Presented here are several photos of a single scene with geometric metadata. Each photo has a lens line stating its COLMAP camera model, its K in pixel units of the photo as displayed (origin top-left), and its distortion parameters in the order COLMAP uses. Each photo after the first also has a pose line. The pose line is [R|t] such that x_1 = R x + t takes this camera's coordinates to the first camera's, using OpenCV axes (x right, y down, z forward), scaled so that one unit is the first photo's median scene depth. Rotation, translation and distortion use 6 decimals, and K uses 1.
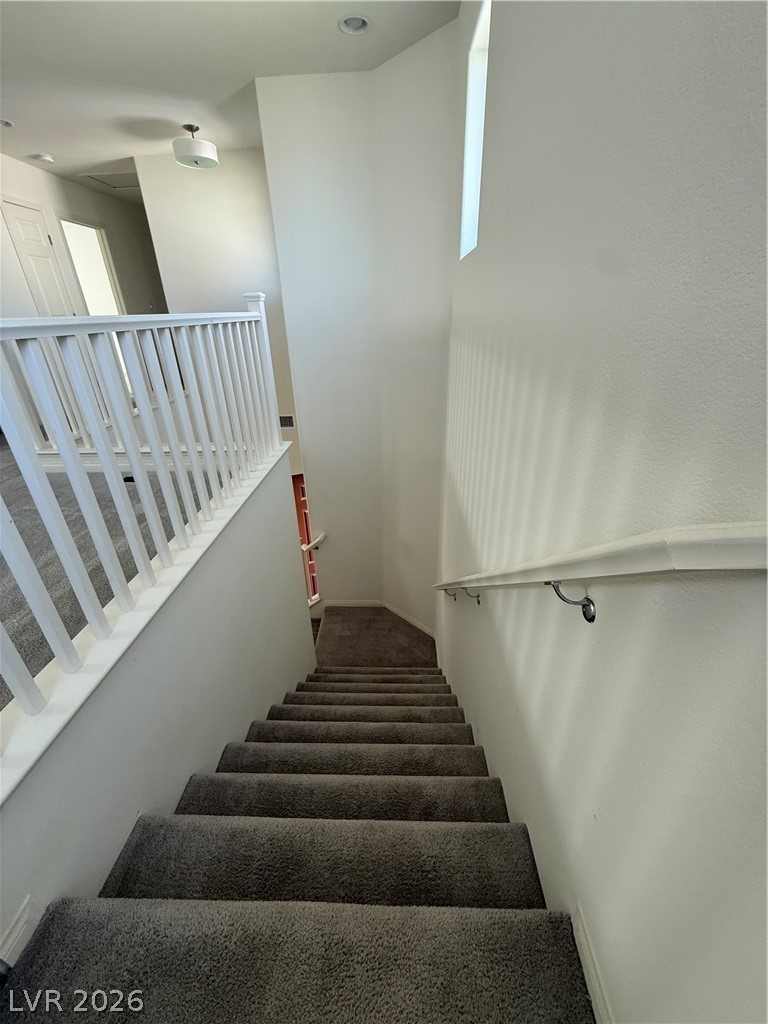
lens RADIAL K [[406.1, 0, 382.0], [0, 406.1, 511.2], [0, 0, 1]] dist [-0.002743, 0.000198]
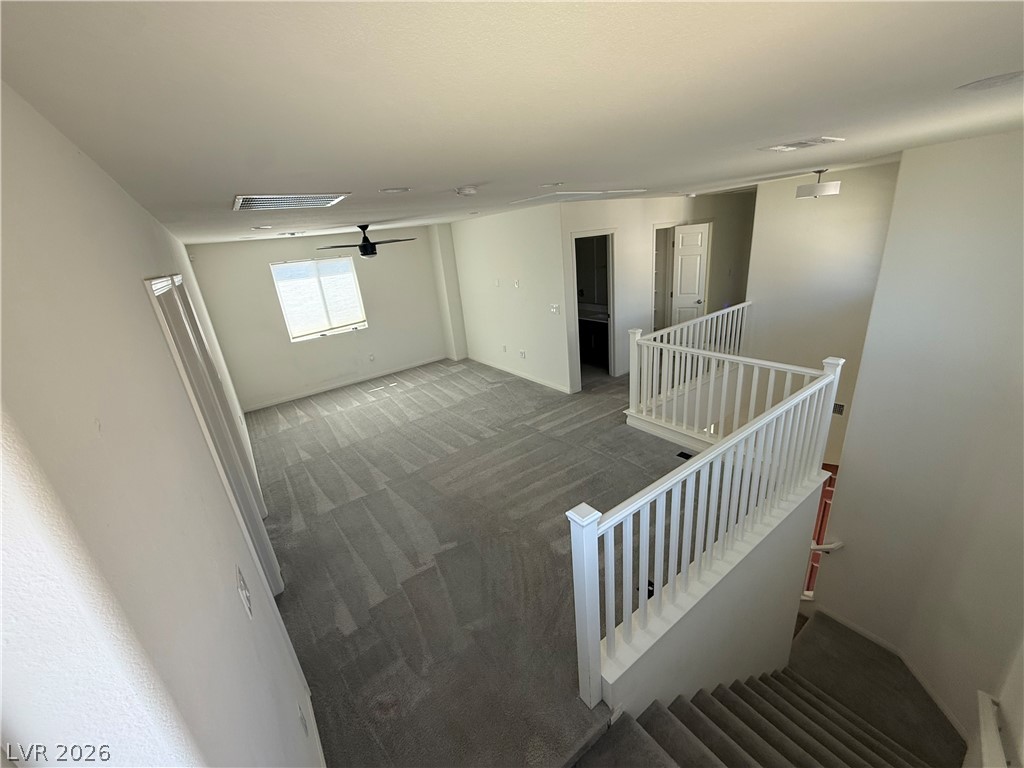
lens RADIAL K [[406.1, 0, 507.1], [0, 406.1, 385.1], [0, 0, 1]] dist [-0.002743, 0.000198]
pose [[0.604404, 0.244079, -0.758367, 0.015944], [-0.275199, 0.957280, 0.088770, -0.196185], [0.747637, 0.155049, 0.645755, -0.303671]]
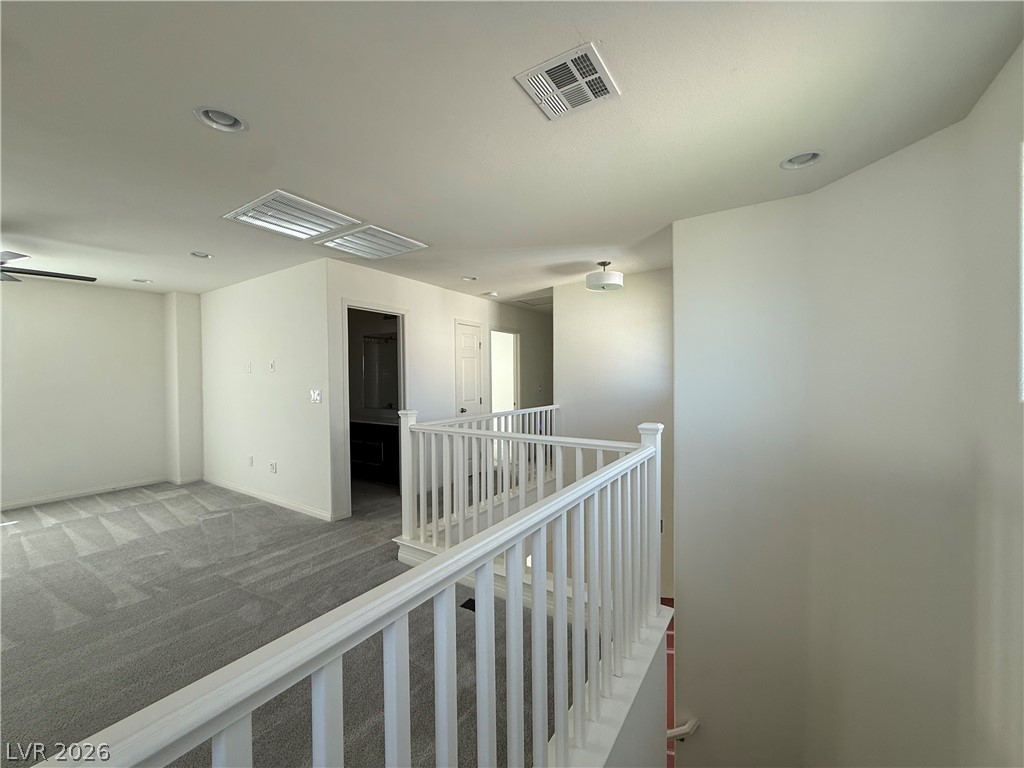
lens RADIAL K [[406.1, 0, 509.7], [0, 406.1, 385.3], [0, 0, 1]] dist [-0.002743, 0.000198]
pose [[0.852140, 0.029798, -0.522465, -0.083850], [-0.244114, 0.905732, -0.346494, -0.161652], [0.462888, 0.422802, 0.779085, 0.120710]]
